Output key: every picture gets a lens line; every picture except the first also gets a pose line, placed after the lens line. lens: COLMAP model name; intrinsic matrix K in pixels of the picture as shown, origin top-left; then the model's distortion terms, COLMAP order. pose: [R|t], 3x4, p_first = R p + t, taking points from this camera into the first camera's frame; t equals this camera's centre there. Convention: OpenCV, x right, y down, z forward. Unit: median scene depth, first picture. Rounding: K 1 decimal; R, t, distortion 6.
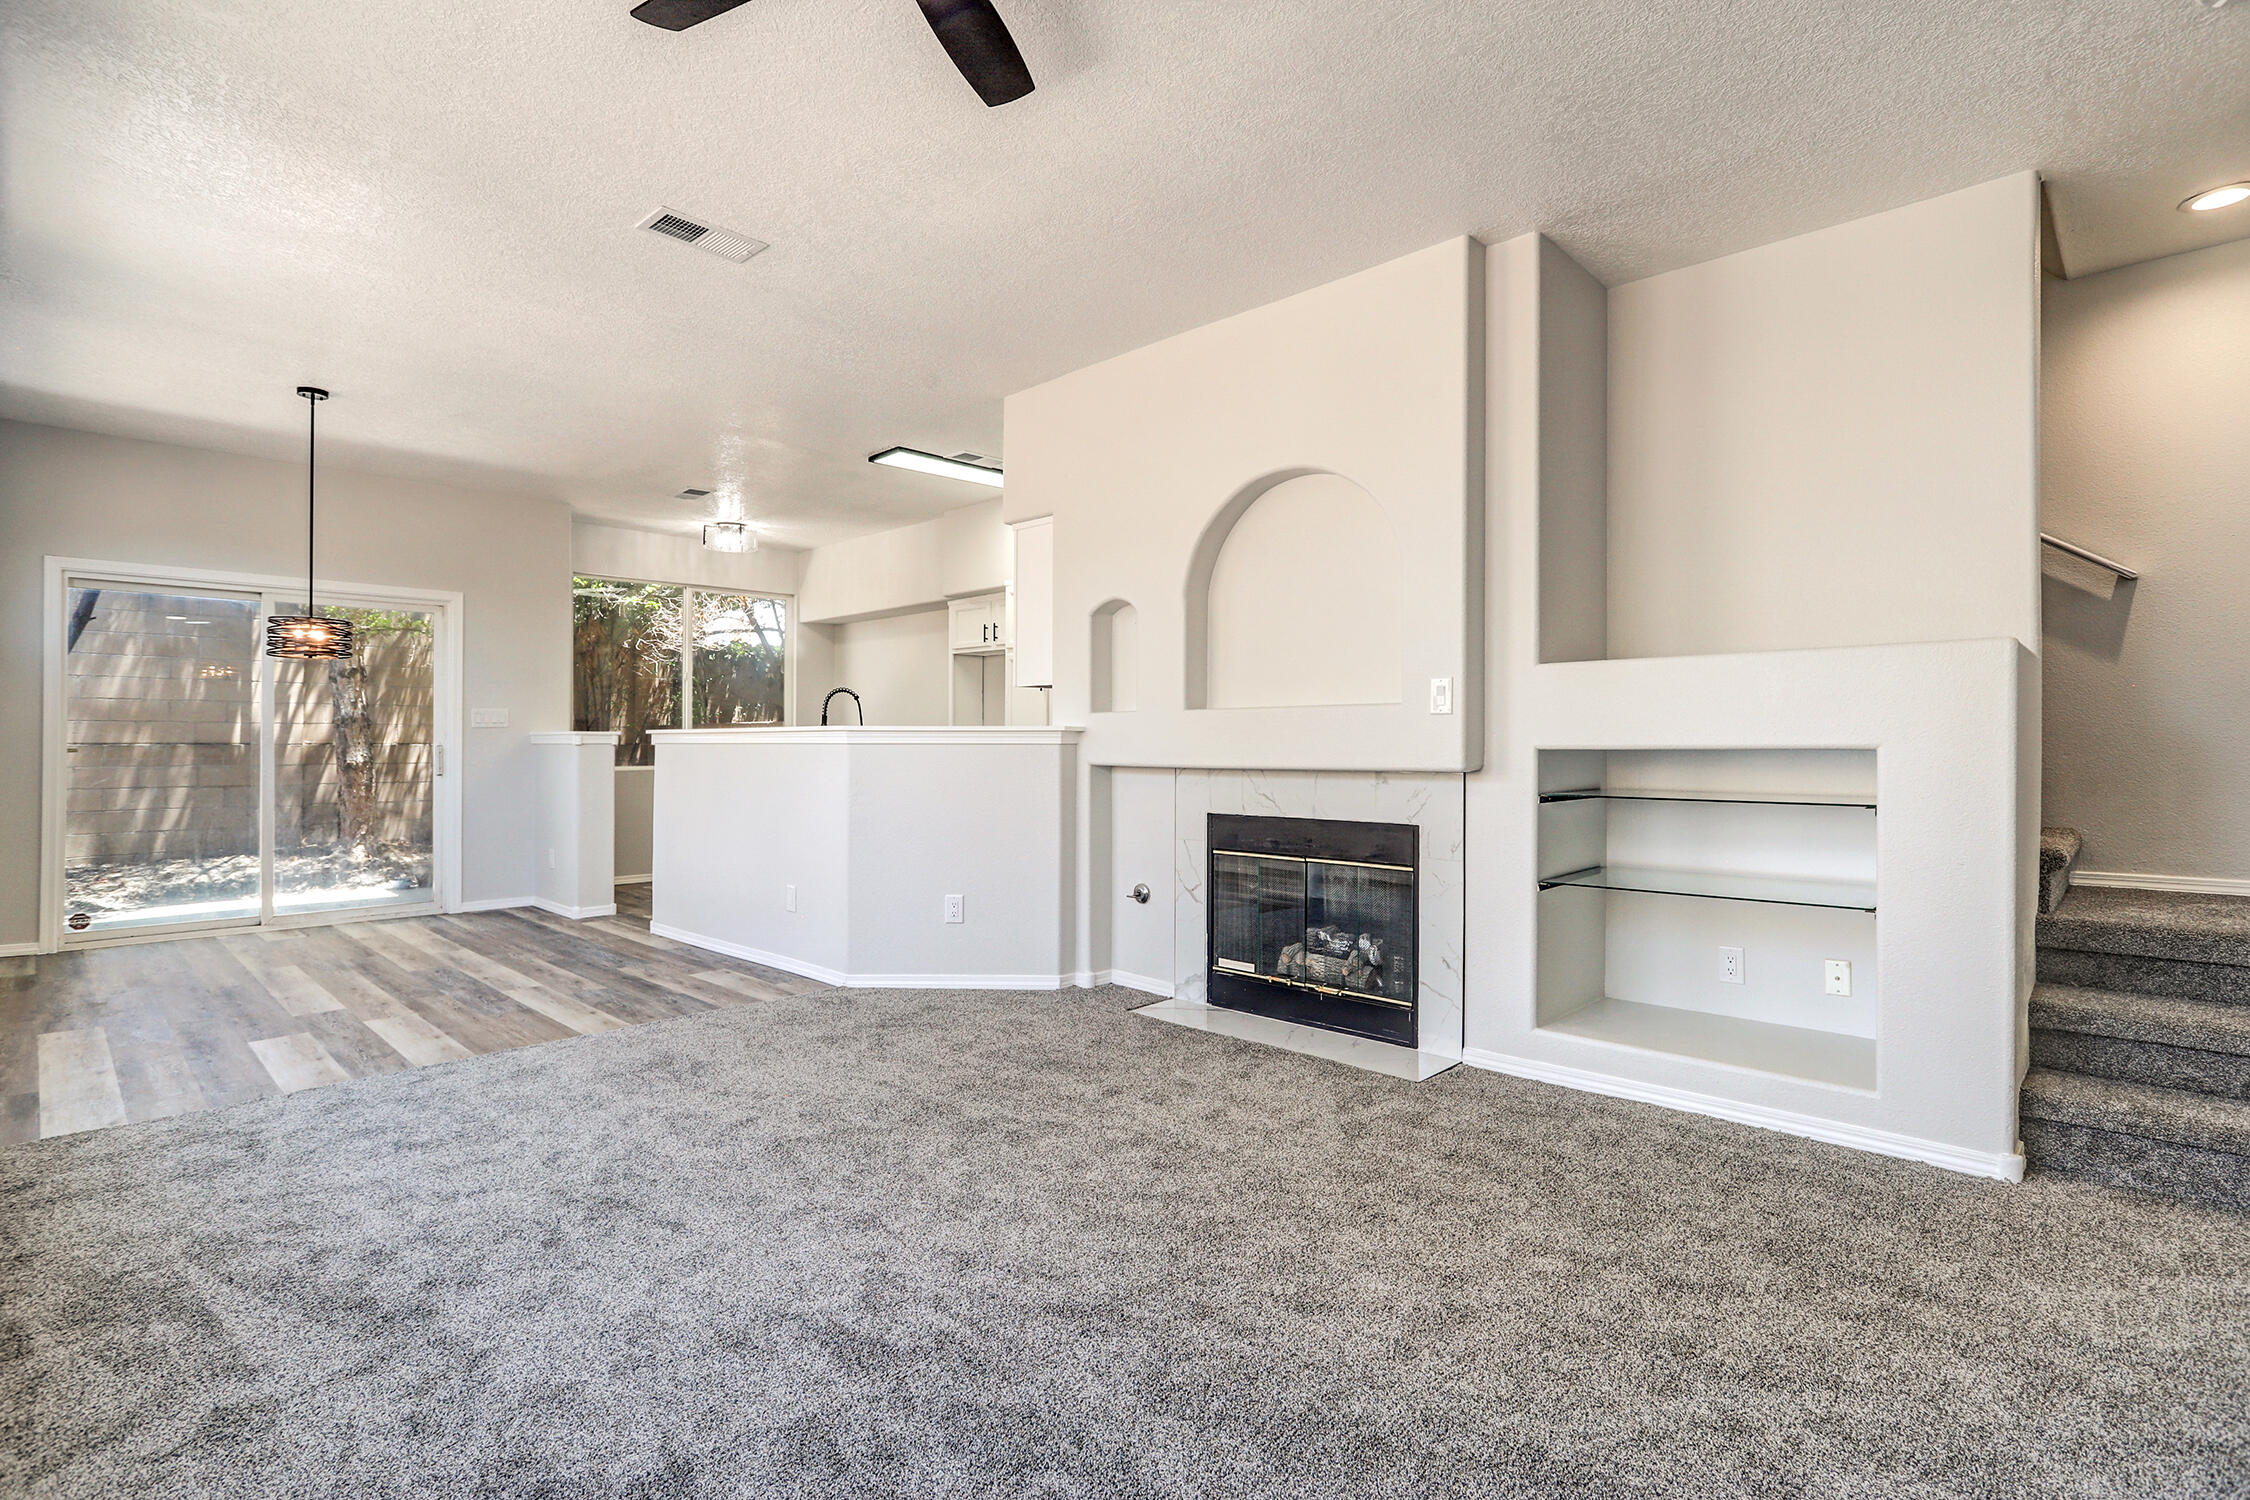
lens RADIAL K [[1065.7, 0, 1127.0], [0, 1065.7, 730.8], [0, 0, 1]] dist [0.001811, 0.000361]
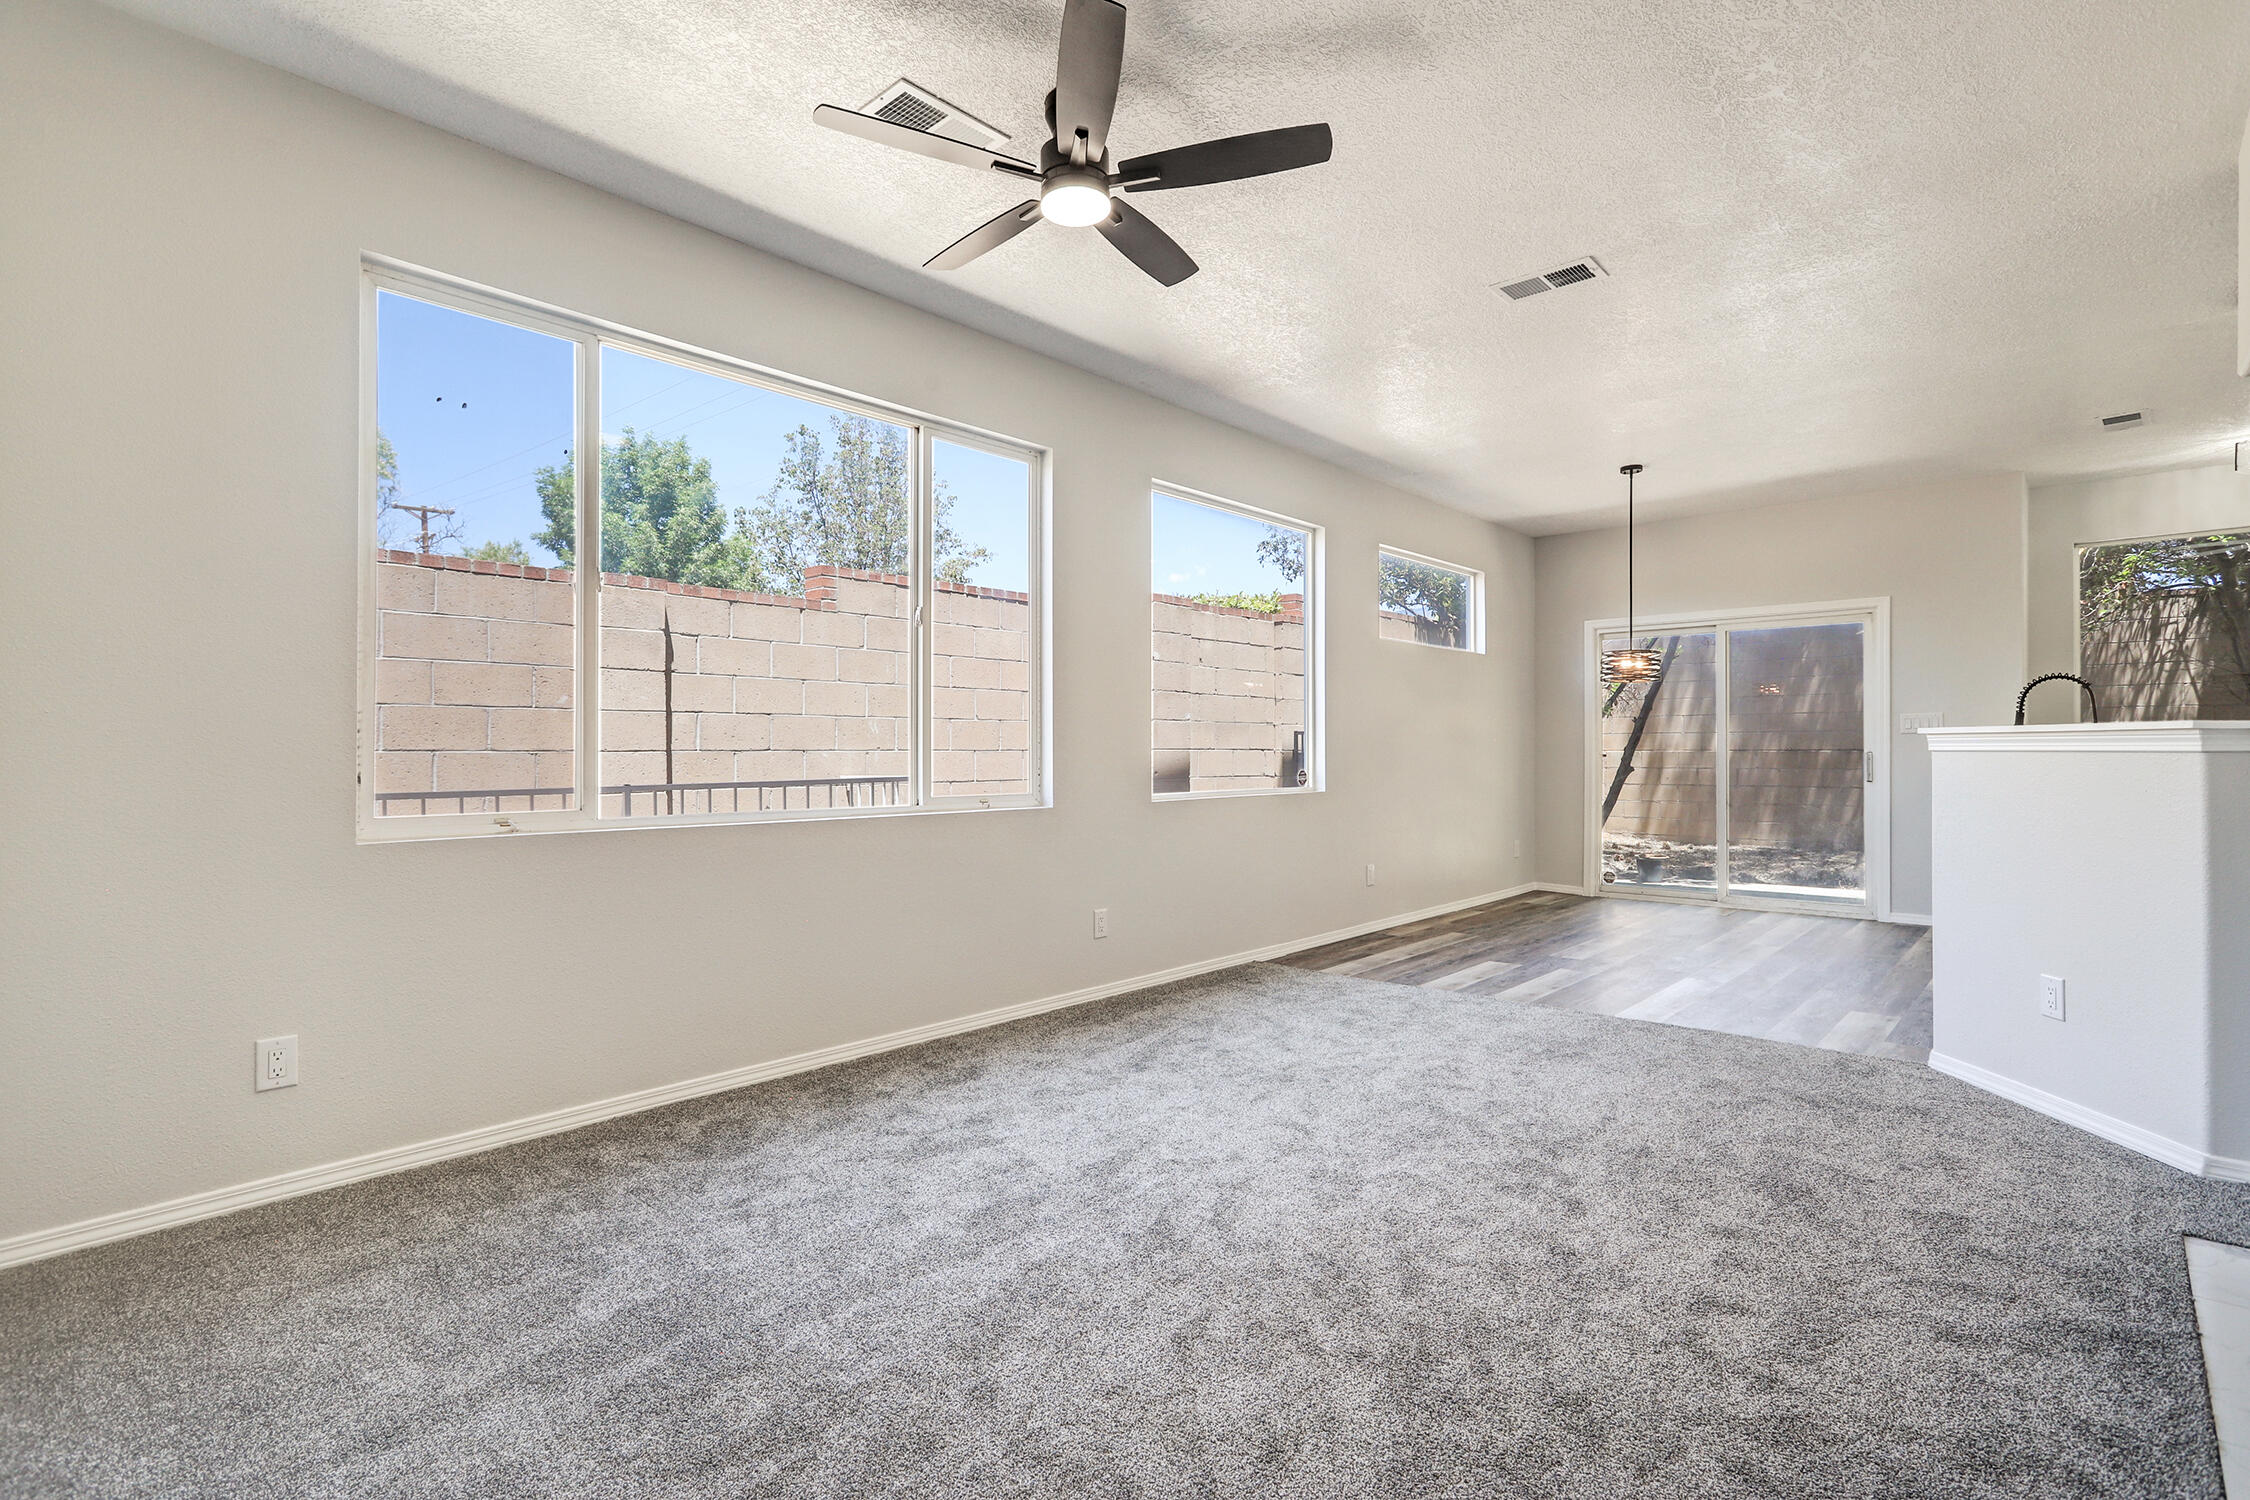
lens RADIAL K [[1064.9, 0, 1135.1], [0, 1064.9, 747.6], [0, 0, 1]] dist [-0.001880, -0.000059]
pose [[0.031740, -0.002618, -0.999493, 0.412080], [0.014583, 0.999891, -0.002156, 0.001975], [0.999390, -0.014507, 0.031775, 0.338995]]
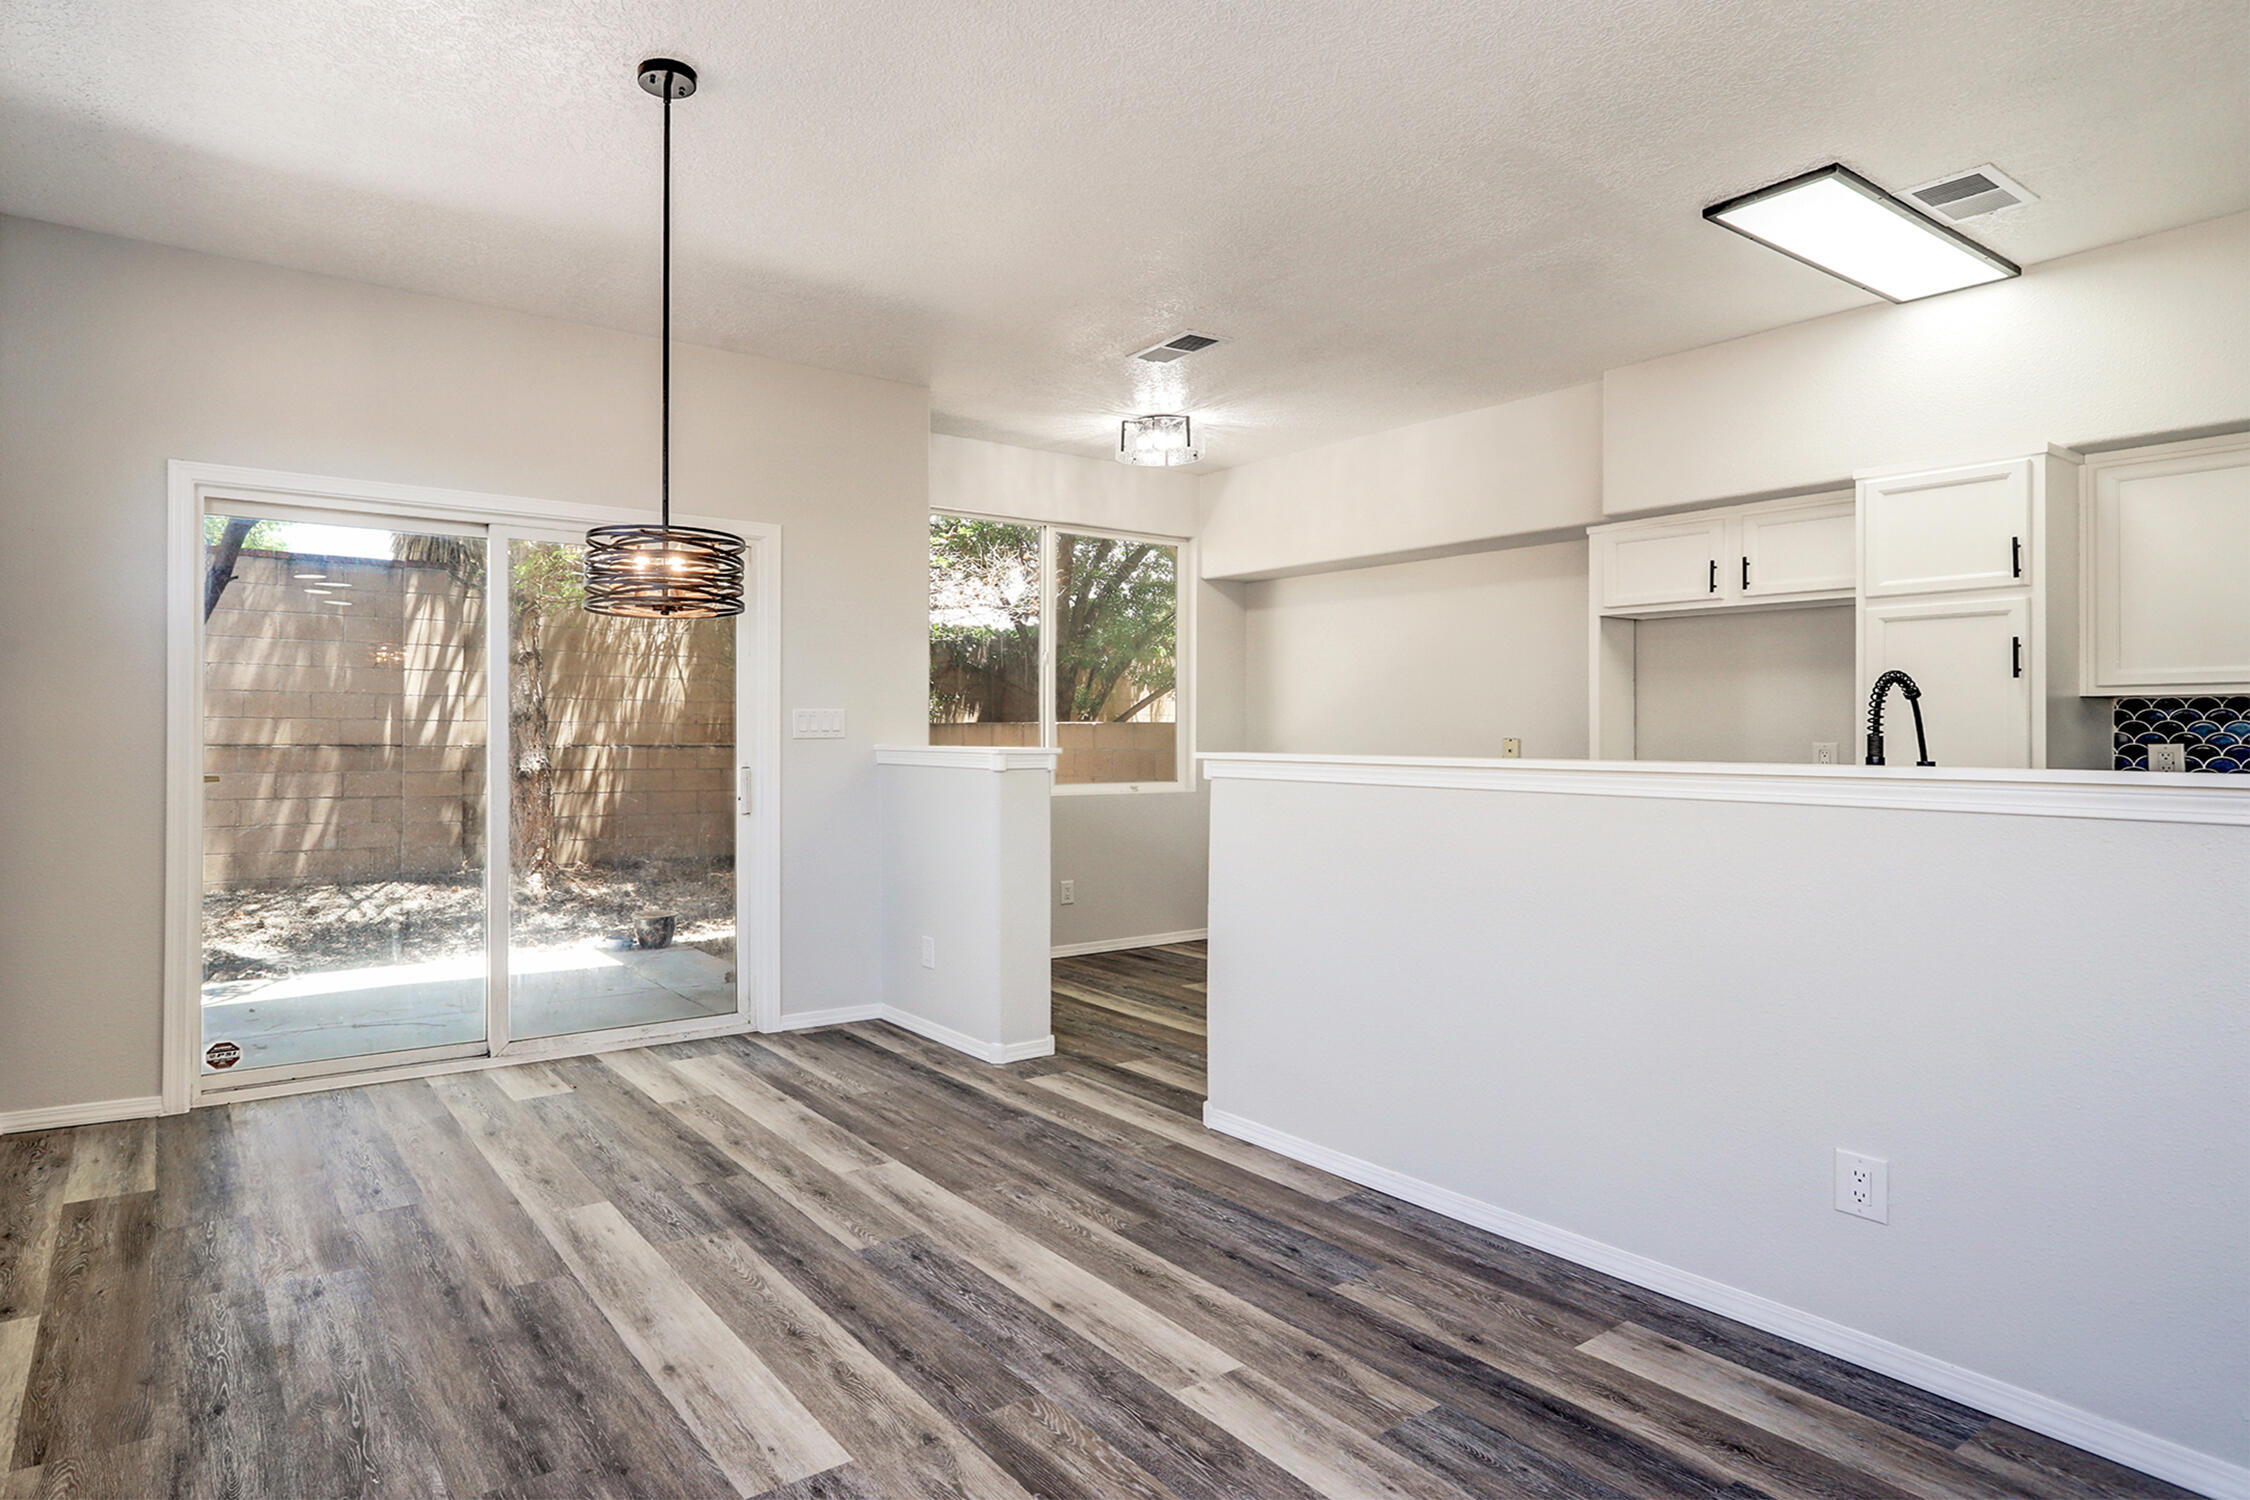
lens RADIAL K [[1112.8, 0, 1124.5], [0, 1112.8, 726.7], [0, 0, 1]] dist [-0.001479, -0.000787]
pose [[0.996494, 0.004128, -0.083567, -0.456835], [-0.003713, 0.999980, 0.005124, -0.016942], [0.083587, -0.004796, 0.996489, 0.452426]]
